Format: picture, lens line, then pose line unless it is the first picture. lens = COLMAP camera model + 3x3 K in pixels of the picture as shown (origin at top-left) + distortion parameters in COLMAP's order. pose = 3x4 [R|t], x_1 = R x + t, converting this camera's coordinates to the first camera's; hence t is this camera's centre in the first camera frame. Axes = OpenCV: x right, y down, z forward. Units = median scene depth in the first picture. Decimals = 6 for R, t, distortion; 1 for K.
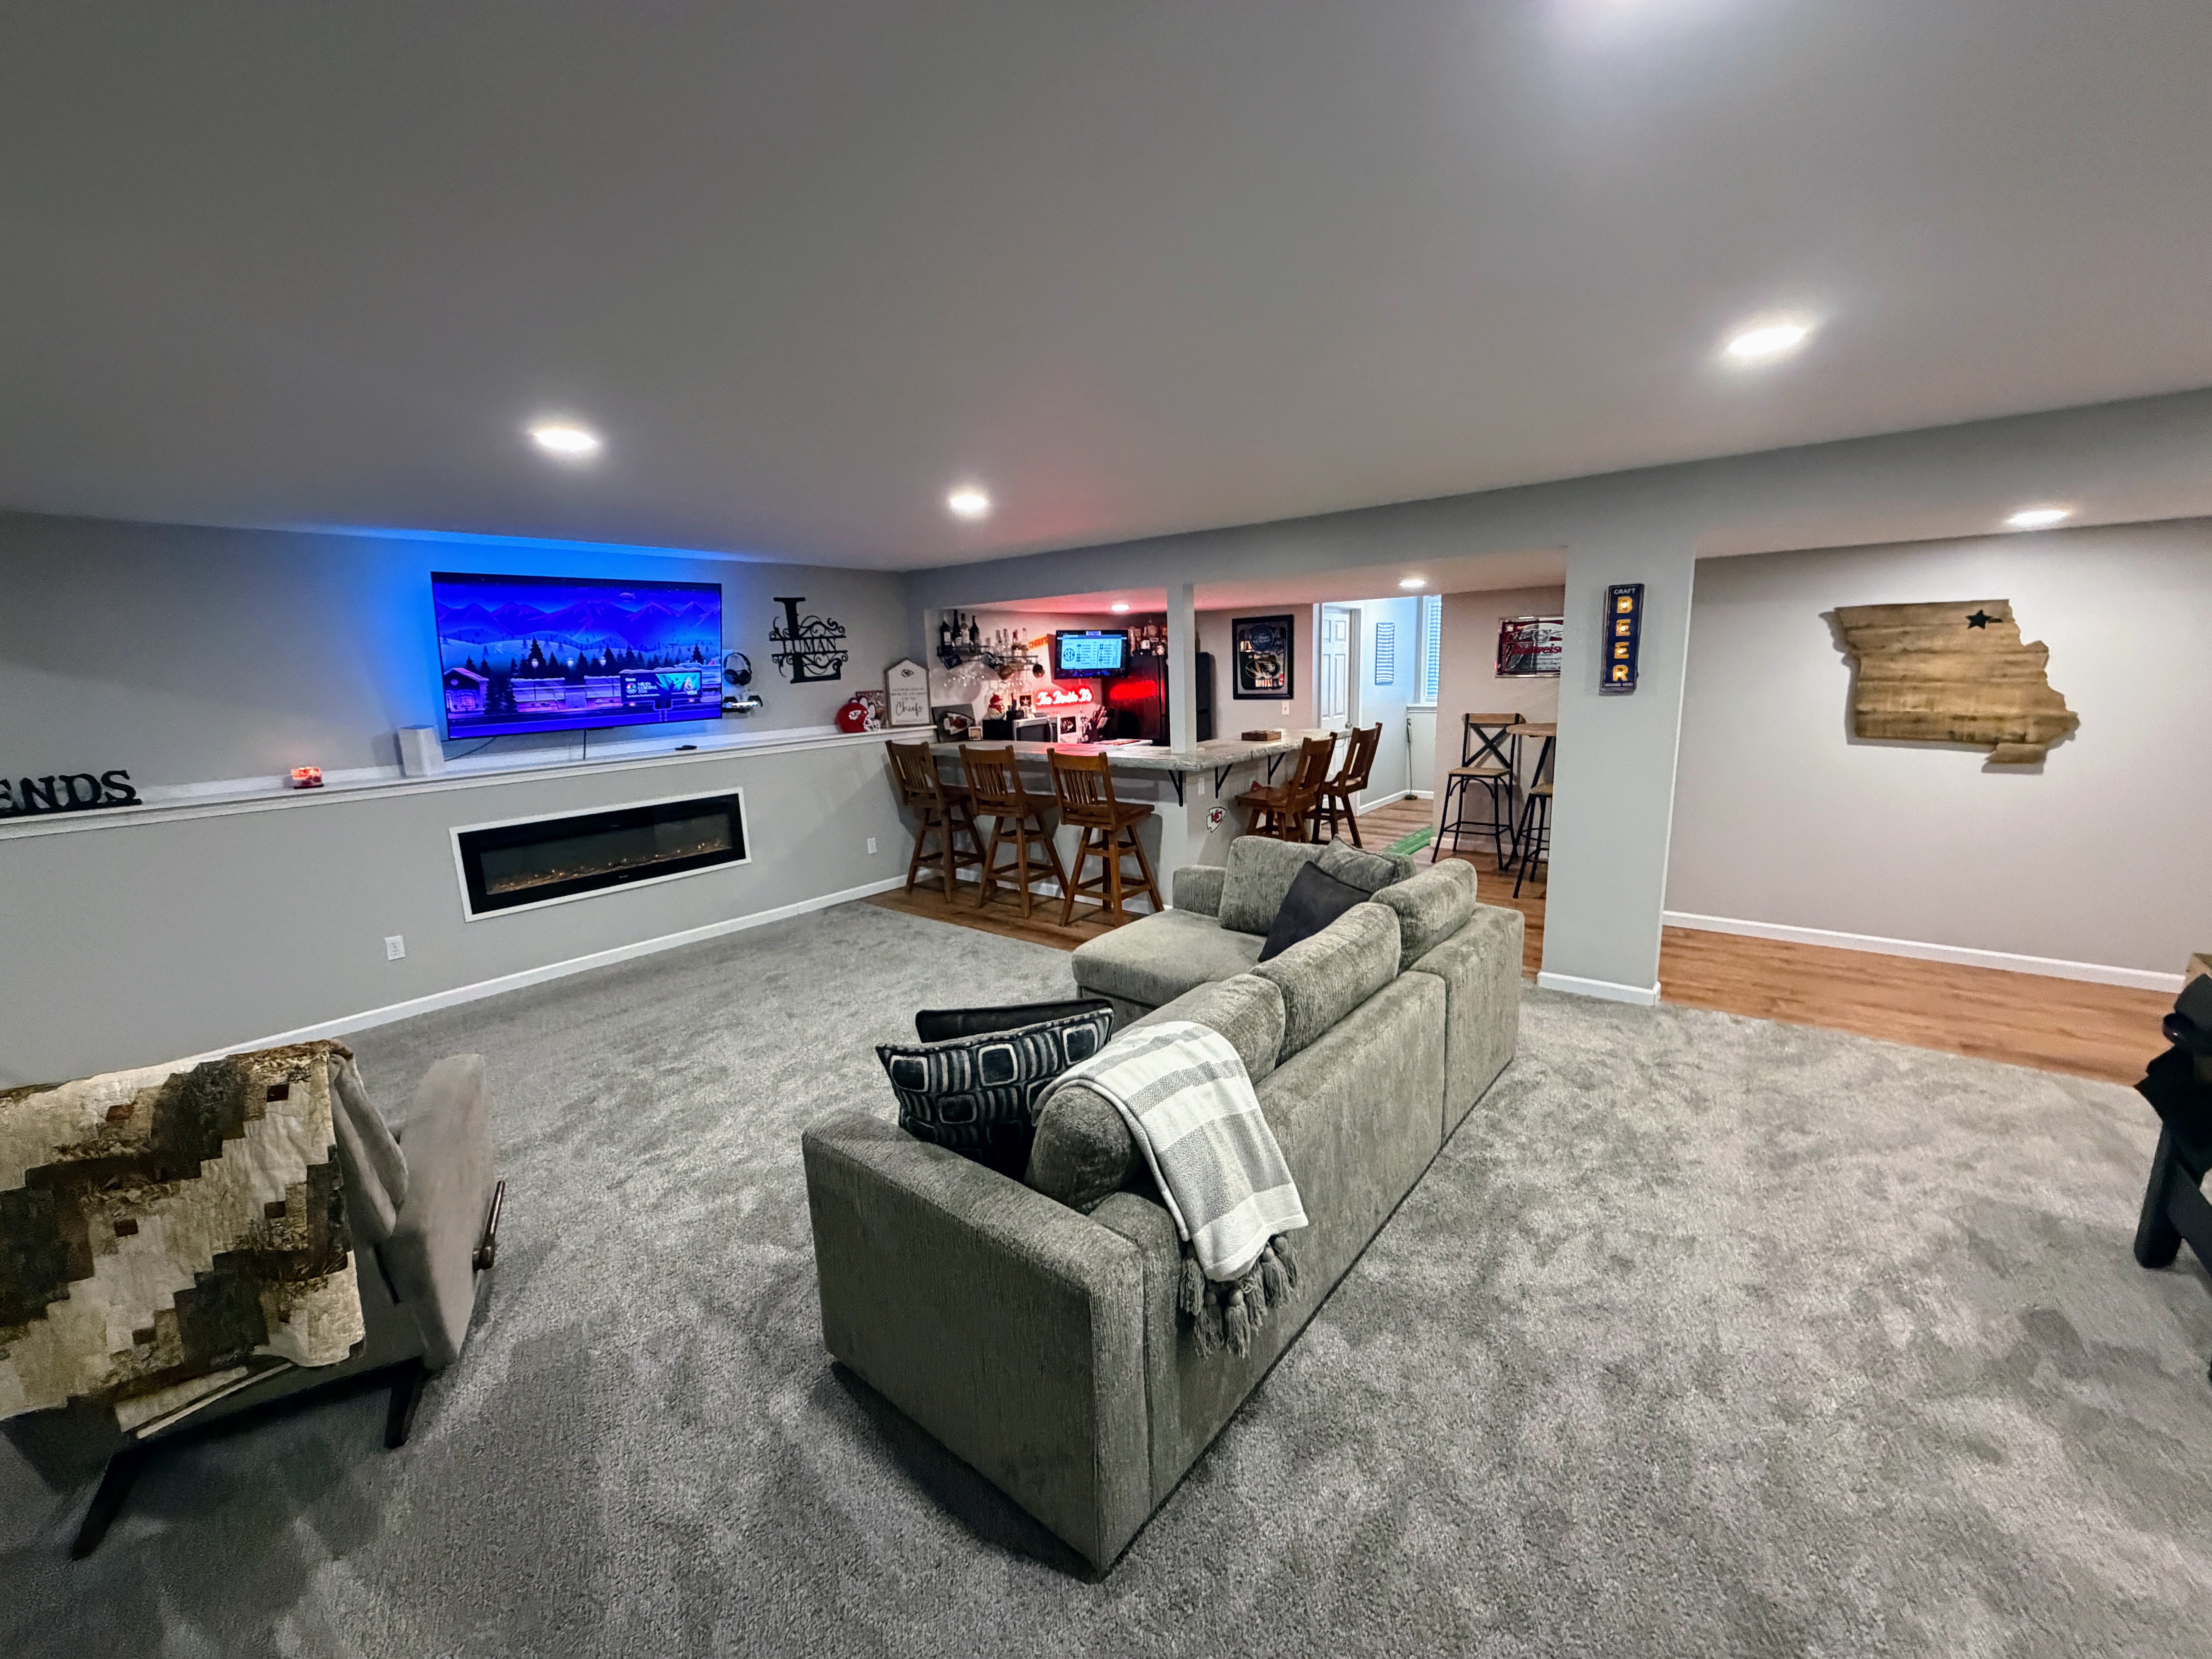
lens RADIAL K [[882.7, 0, 1102.1], [0, 882.7, 829.0], [0, 0, 1]] dist [0.001872, -0.000639]
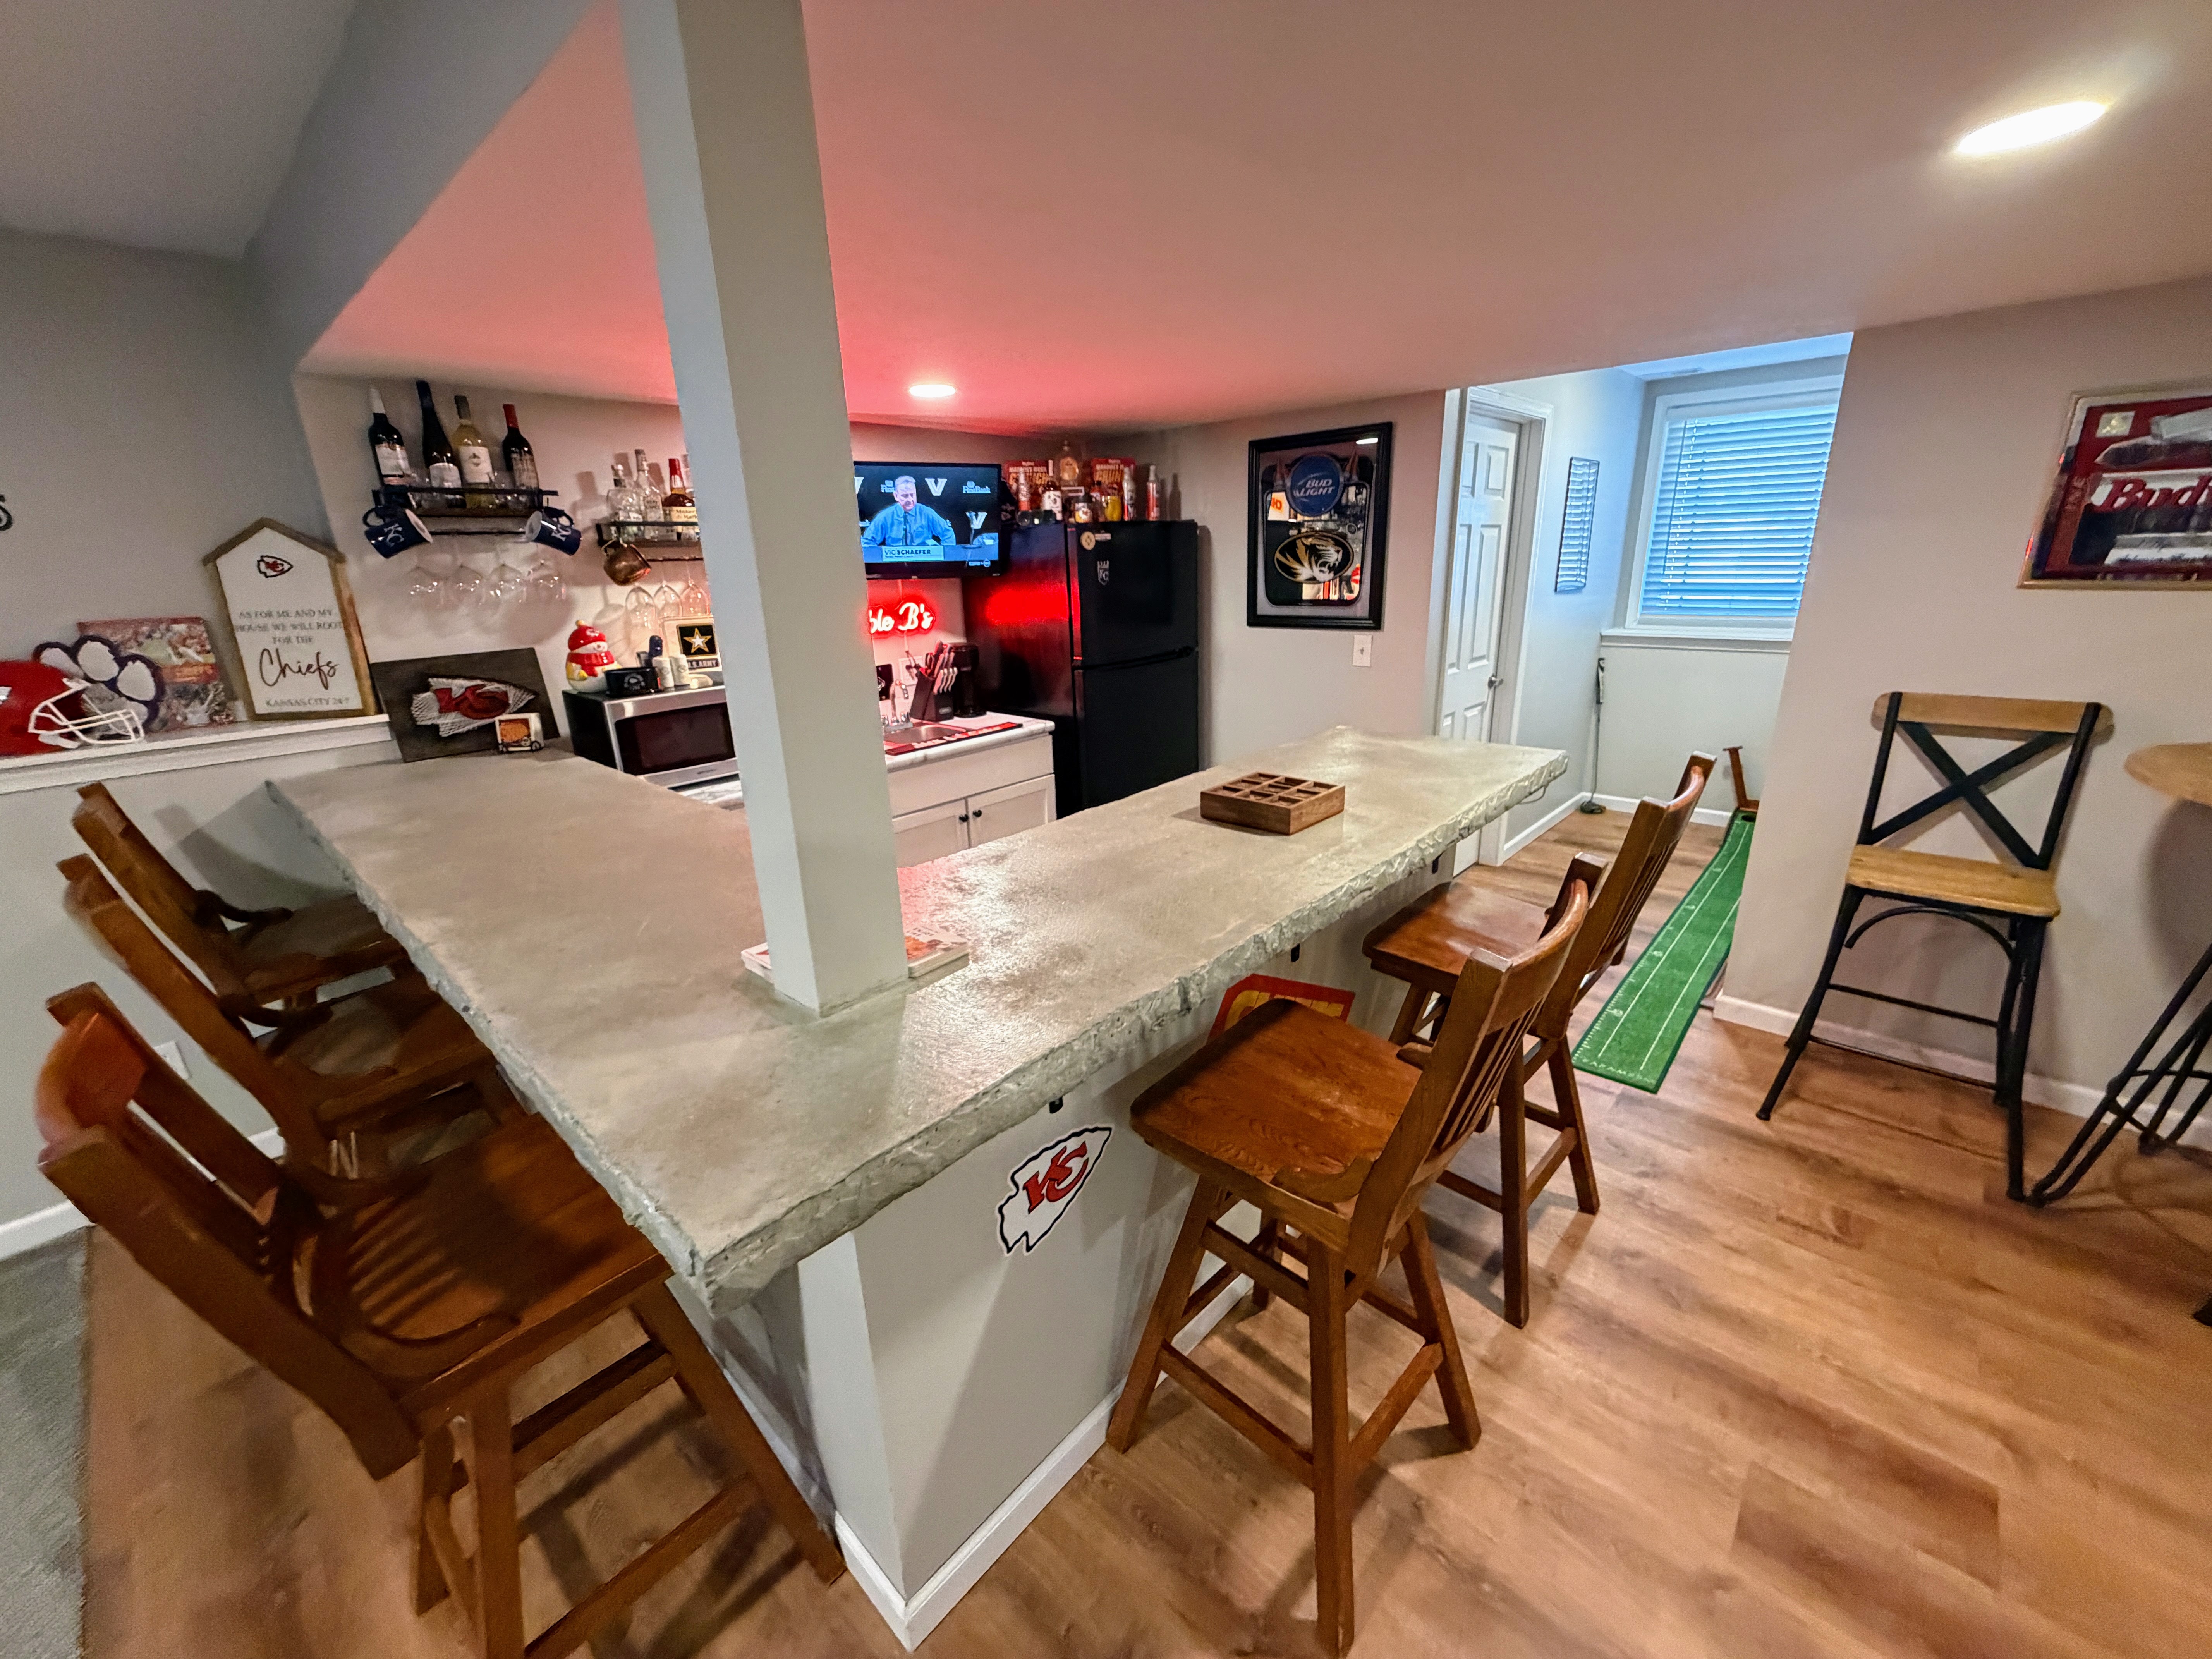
lens RADIAL K [[882.7, 0, 1105.6], [0, 882.7, 831.8], [0, 0, 1]] dist [0.001872, -0.000639]
pose [[0.997566, 0.024035, -0.065458, 0.134997], [-0.015937, 0.992460, 0.121530, -0.119654], [0.067886, -0.120190, 0.990427, 0.661184]]
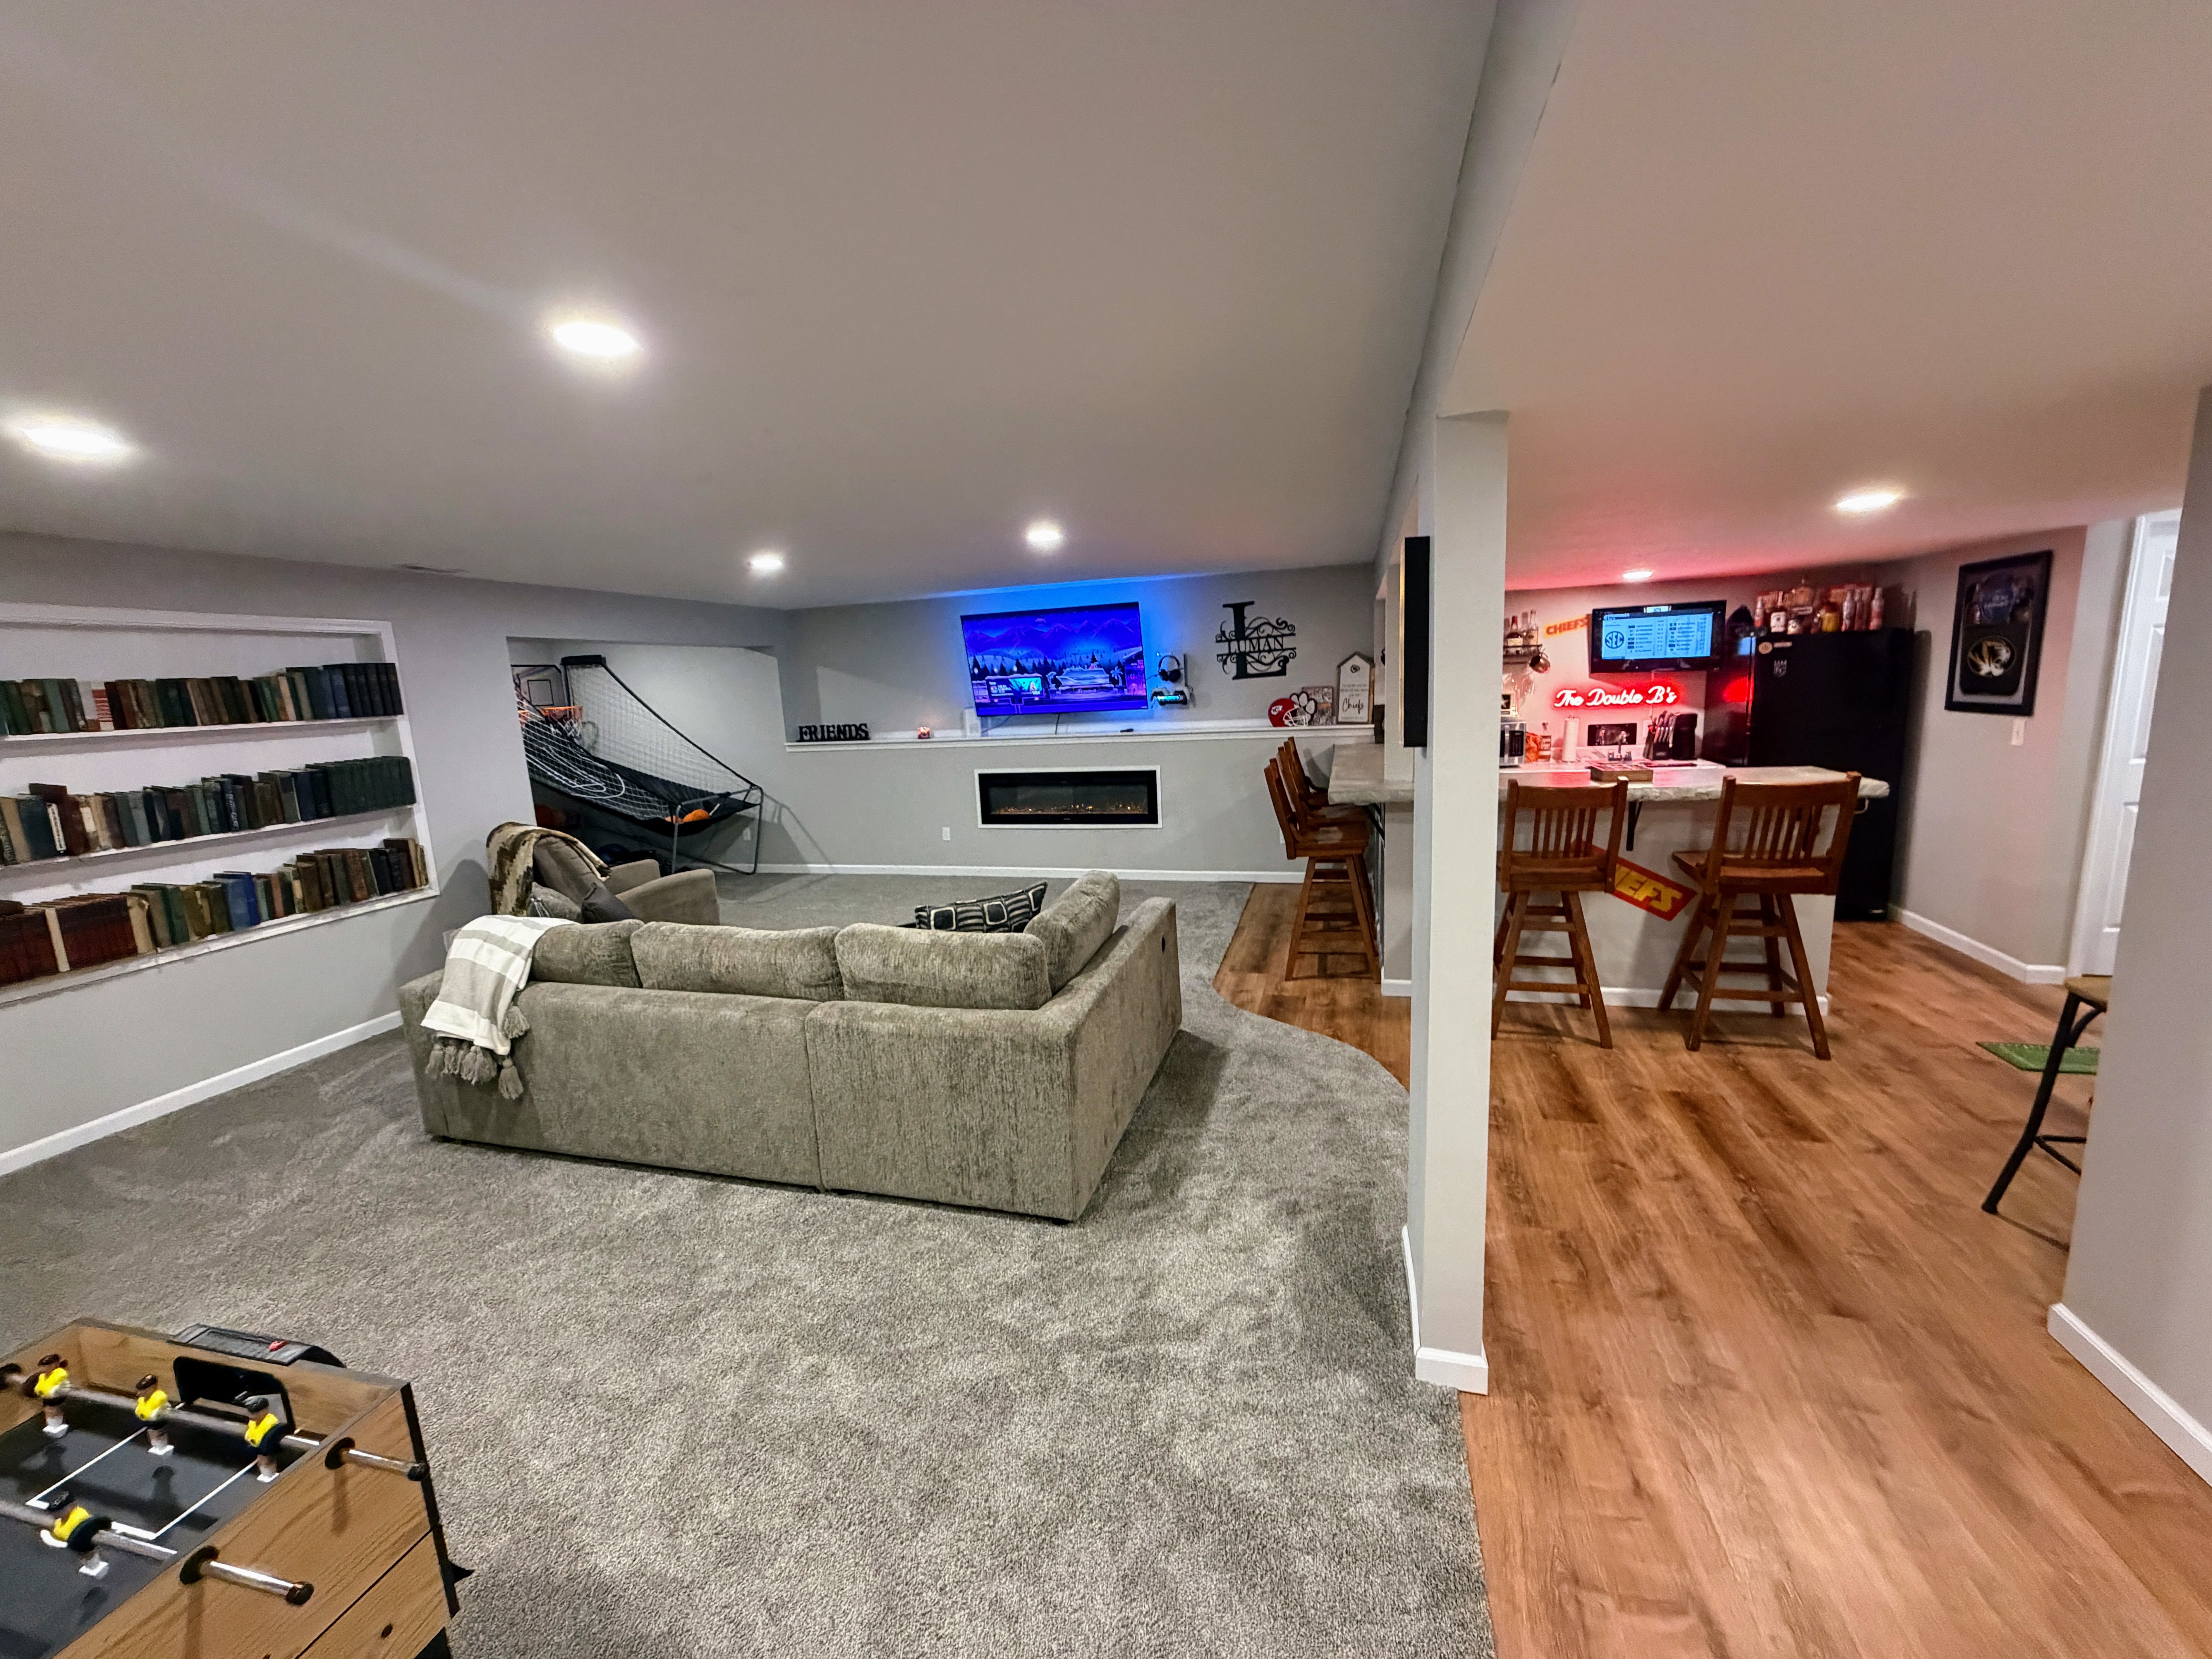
lens RADIAL K [[882.7, 0, 1100.0], [0, 882.7, 830.2], [0, 0, 1]] dist [0.001872, -0.000639]
pose [[0.396392, 0.173570, -0.901525, 0.570256], [-0.136292, 0.982211, 0.129178, -0.089681], [0.907908, 0.071666, 0.412997, 0.359785]]
